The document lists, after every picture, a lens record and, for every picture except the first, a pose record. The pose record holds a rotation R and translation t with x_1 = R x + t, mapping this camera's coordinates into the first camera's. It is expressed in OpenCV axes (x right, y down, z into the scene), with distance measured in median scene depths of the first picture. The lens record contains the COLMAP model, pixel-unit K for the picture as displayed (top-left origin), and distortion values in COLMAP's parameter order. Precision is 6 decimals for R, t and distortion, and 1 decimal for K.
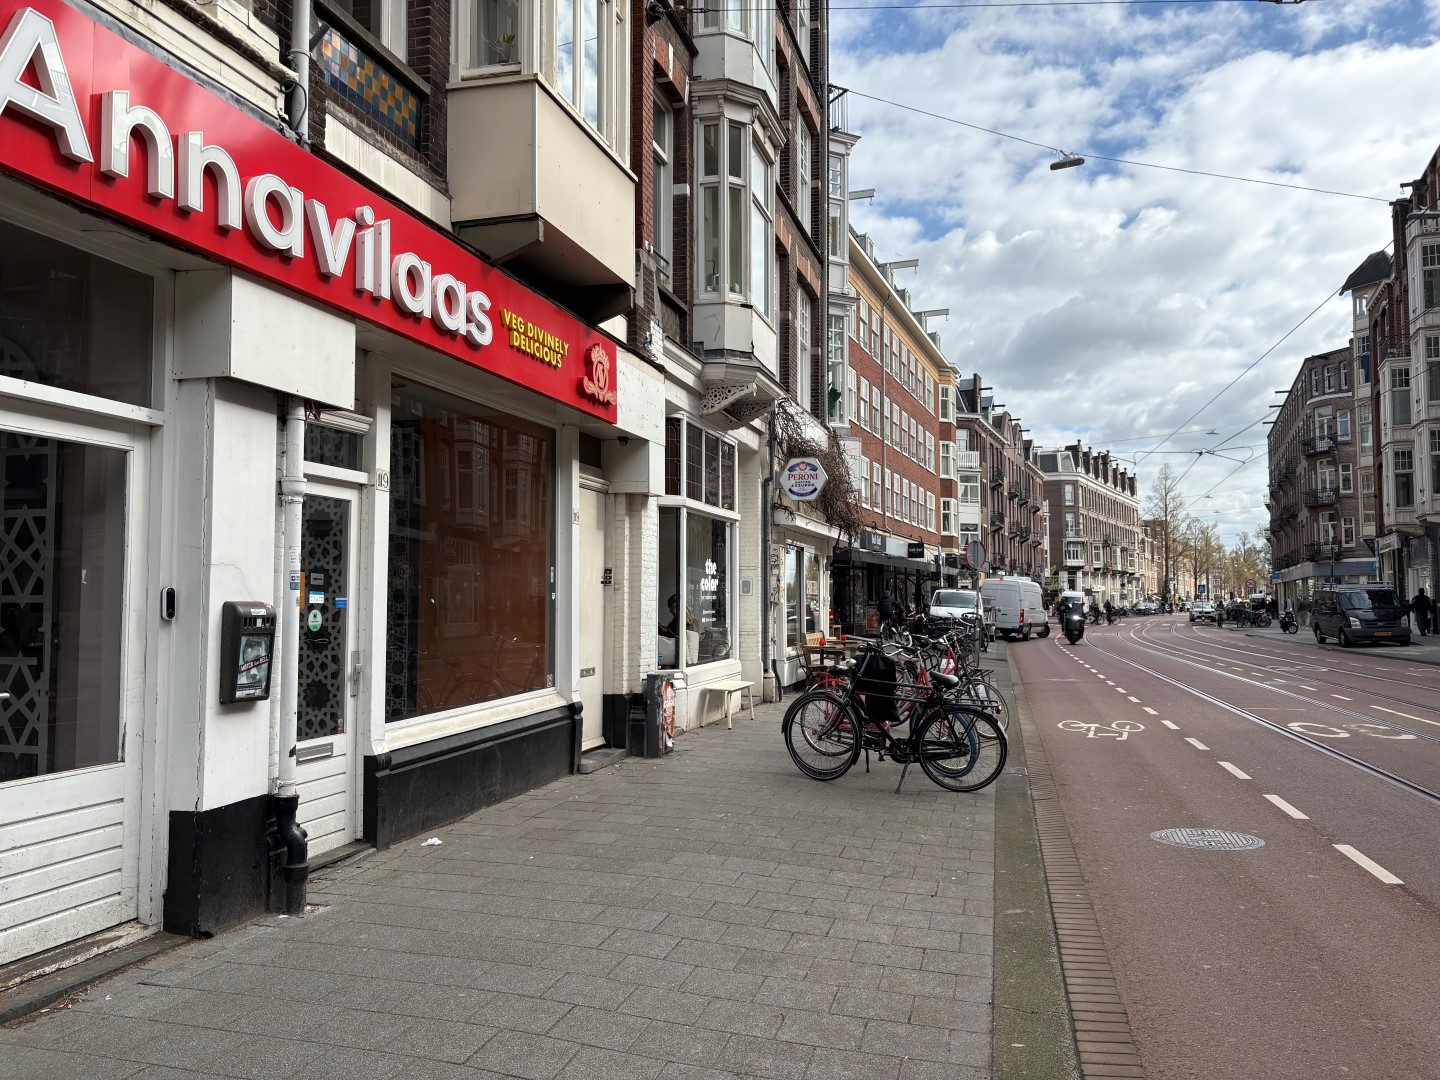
lens RADIAL K [[1083.5, 0, 719.5], [0, 1083.5, 551.8], [0, 0, 1]] dist [0.001662, -0.007609]
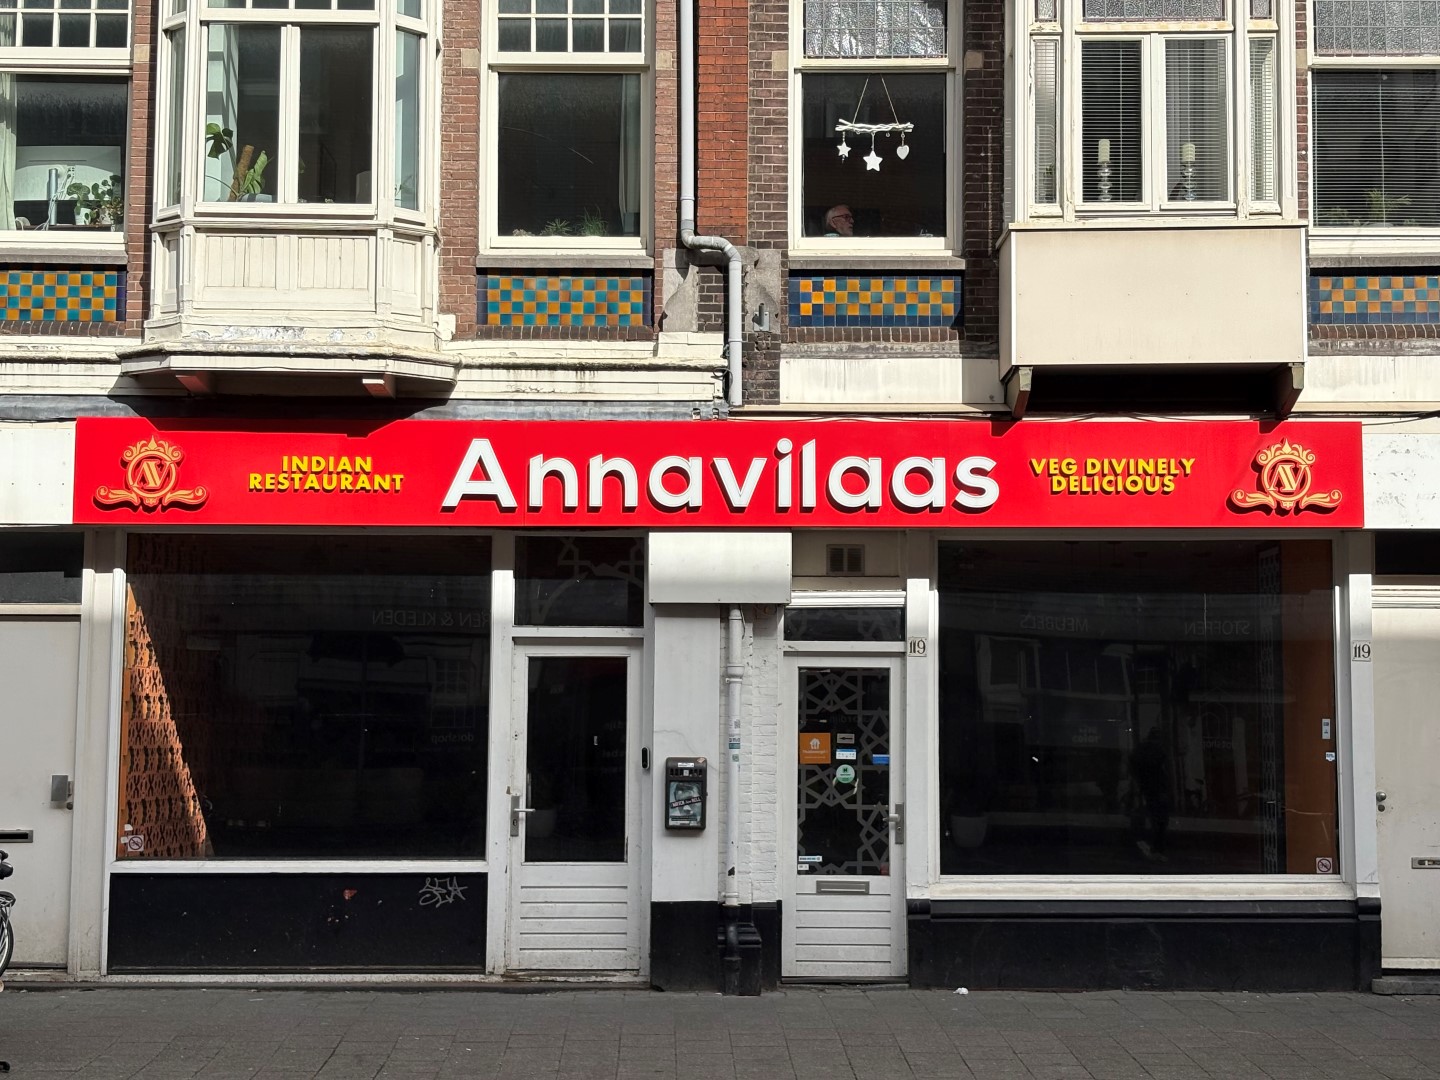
lens RADIAL K [[2173.2, 0, 720.0], [0, 2173.2, 537.0], [0, 0, 1]] dist [0.134949, 0.000000]
pose [[0.257087, -0.084373, -0.962698, 2.194087], [0.038435, 0.996286, -0.077052, -0.018688], [0.965624, -0.017192, 0.259375, 0.300817]]
